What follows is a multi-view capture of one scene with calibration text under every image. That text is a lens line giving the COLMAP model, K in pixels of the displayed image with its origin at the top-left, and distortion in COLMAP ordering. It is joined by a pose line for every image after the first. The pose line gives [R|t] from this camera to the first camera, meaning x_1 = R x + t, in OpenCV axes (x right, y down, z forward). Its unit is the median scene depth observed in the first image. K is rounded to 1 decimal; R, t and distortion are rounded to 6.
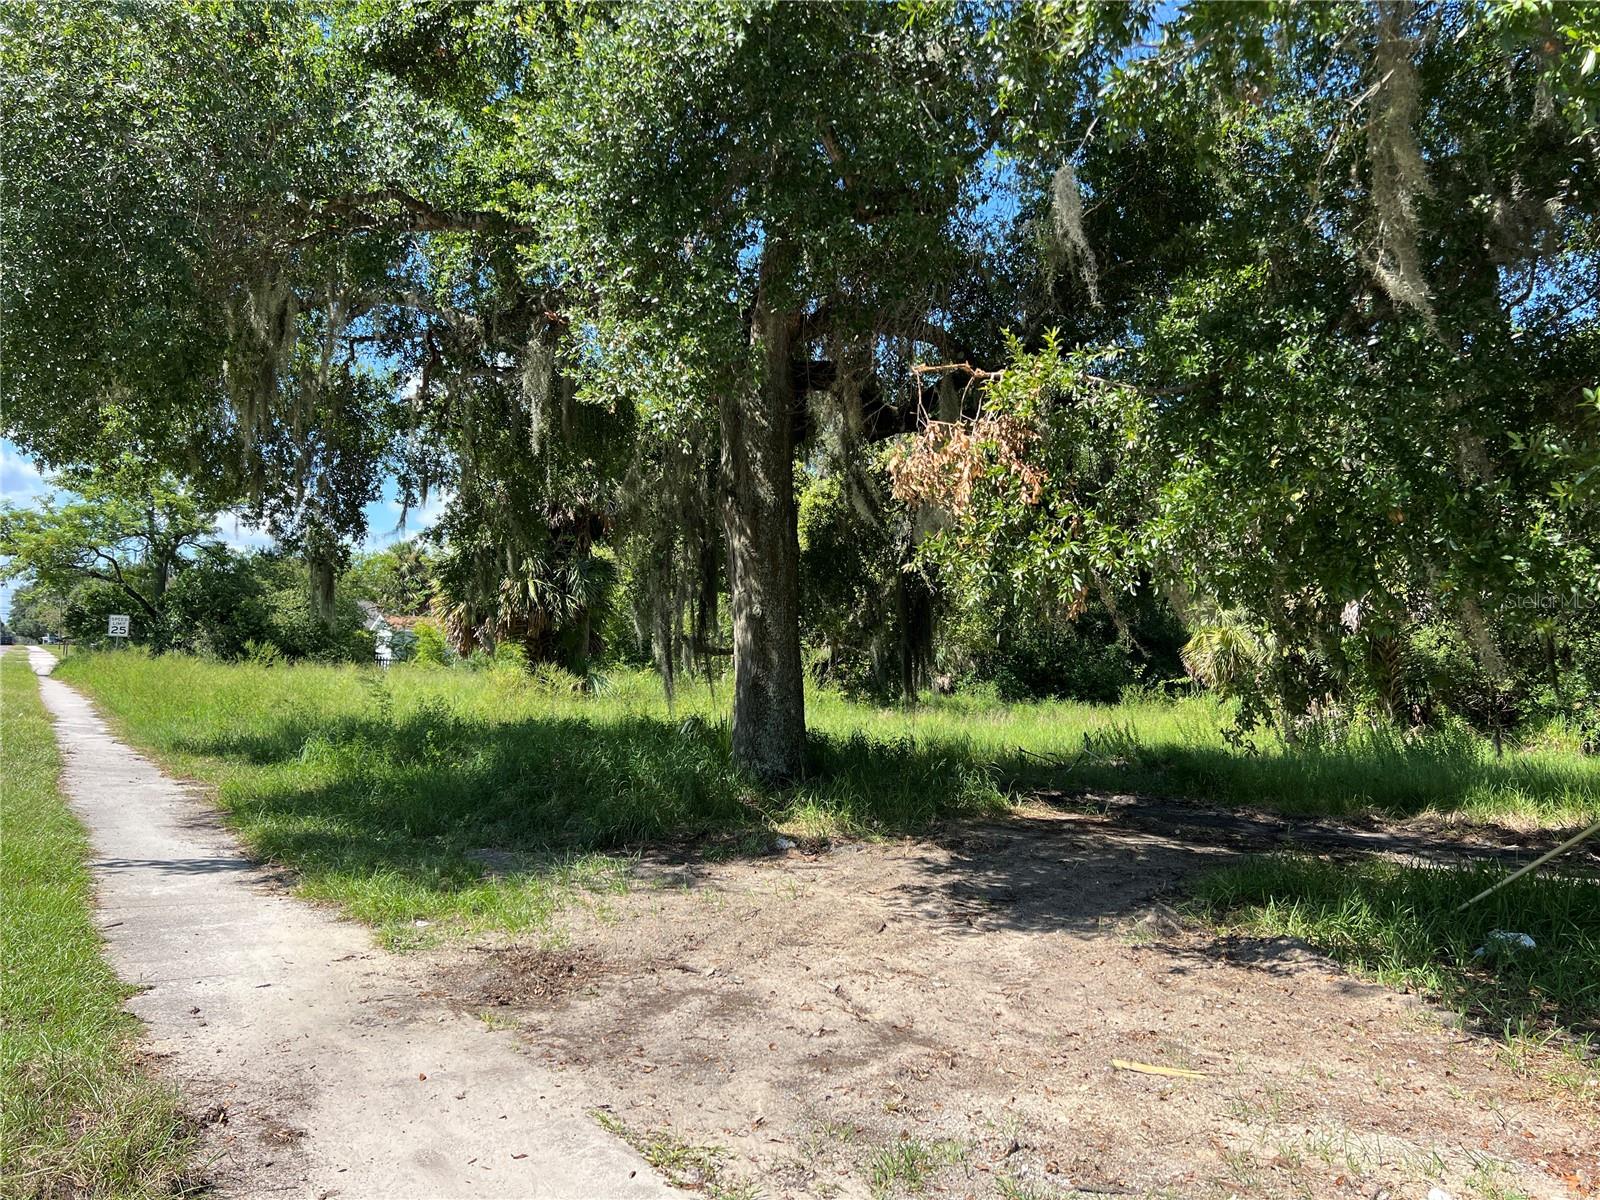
lens RADIAL K [[1183.7, 0, 811.0], [0, 1183.7, 605.2], [0, 0, 1]] dist [0.096936, -0.129073]
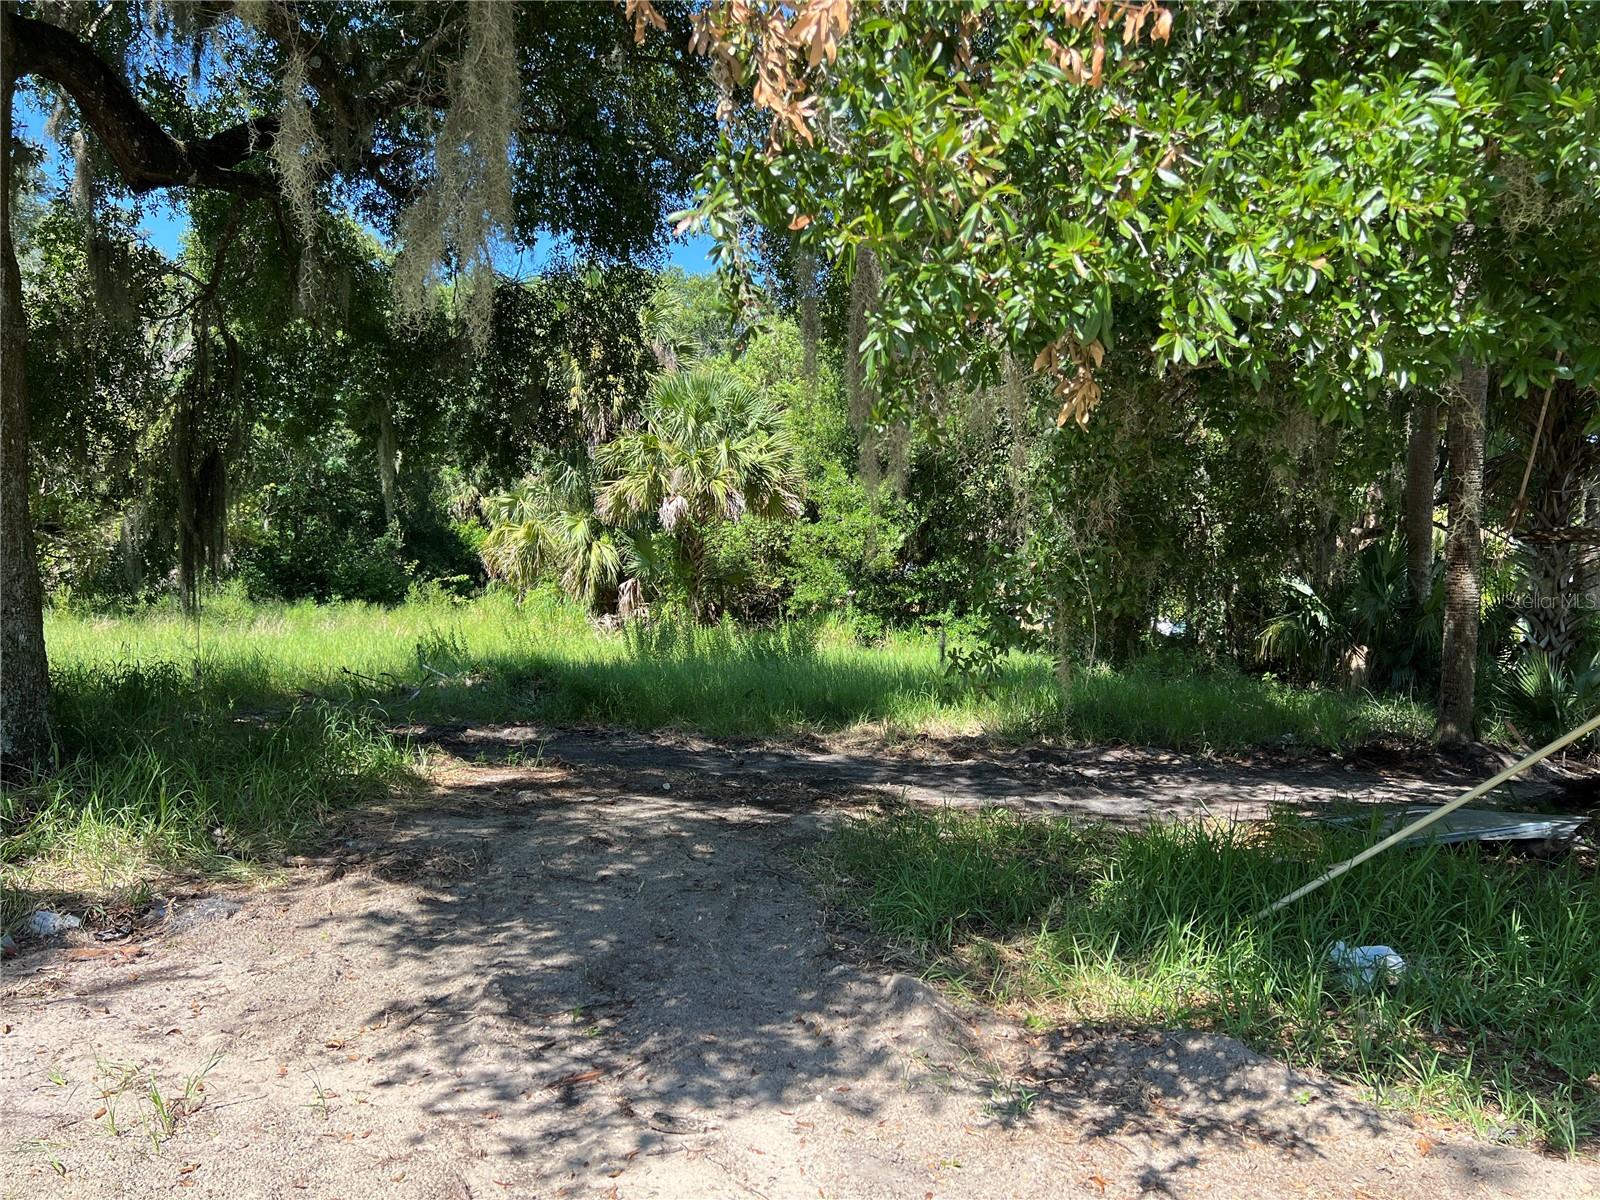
lens RADIAL K [[1185.8, 0, 797.8], [0, 1185.8, 623.5], [0, 0, 1]] dist [0.102924, -0.135586]
pose [[0.815642, -0.019574, 0.578226, -0.043428], [-0.038838, 0.995321, 0.088479, 0.021317], [-0.577252, -0.094625, 0.811065, 0.343003]]
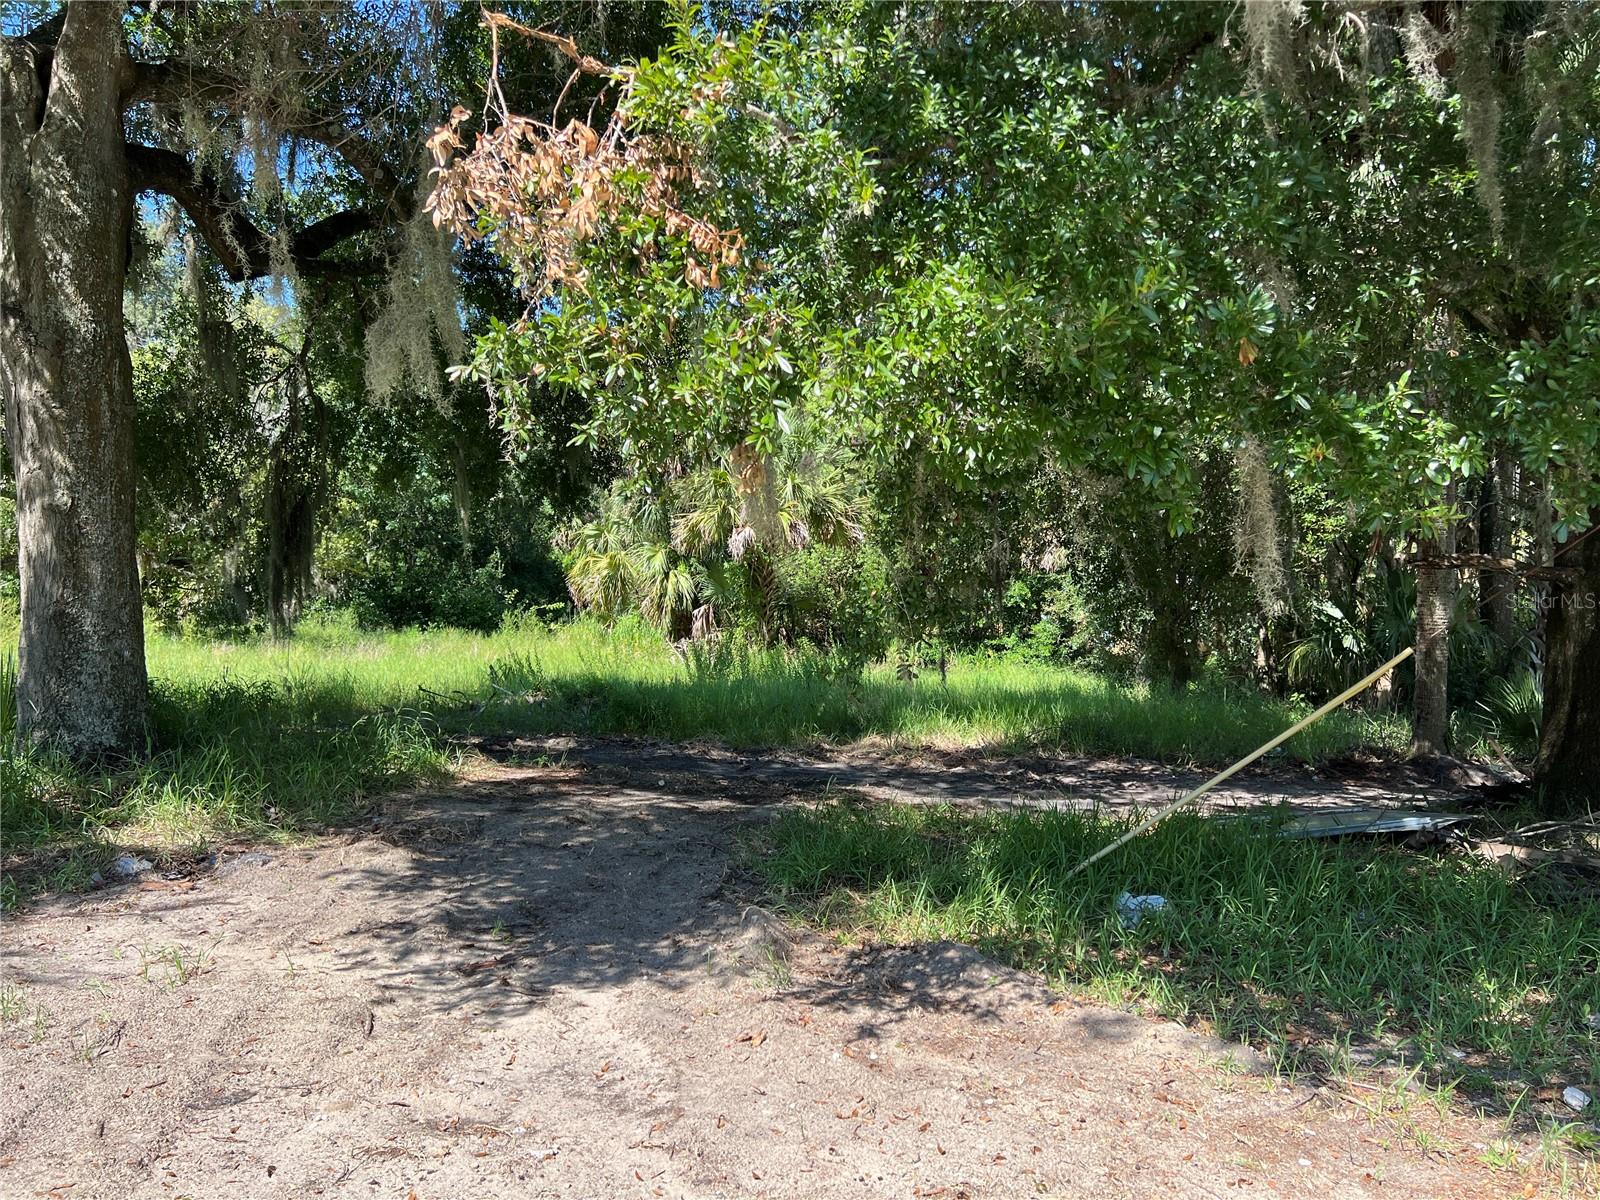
lens RADIAL K [[1183.7, 0, 811.0], [0, 1183.7, 605.2], [0, 0, 1]] dist [0.096936, -0.129073]
pose [[0.858098, -0.001898, 0.513483, -0.032417], [-0.029842, 0.998119, 0.053559, 0.014492], [-0.512619, -0.061282, 0.856427, 0.219281]]
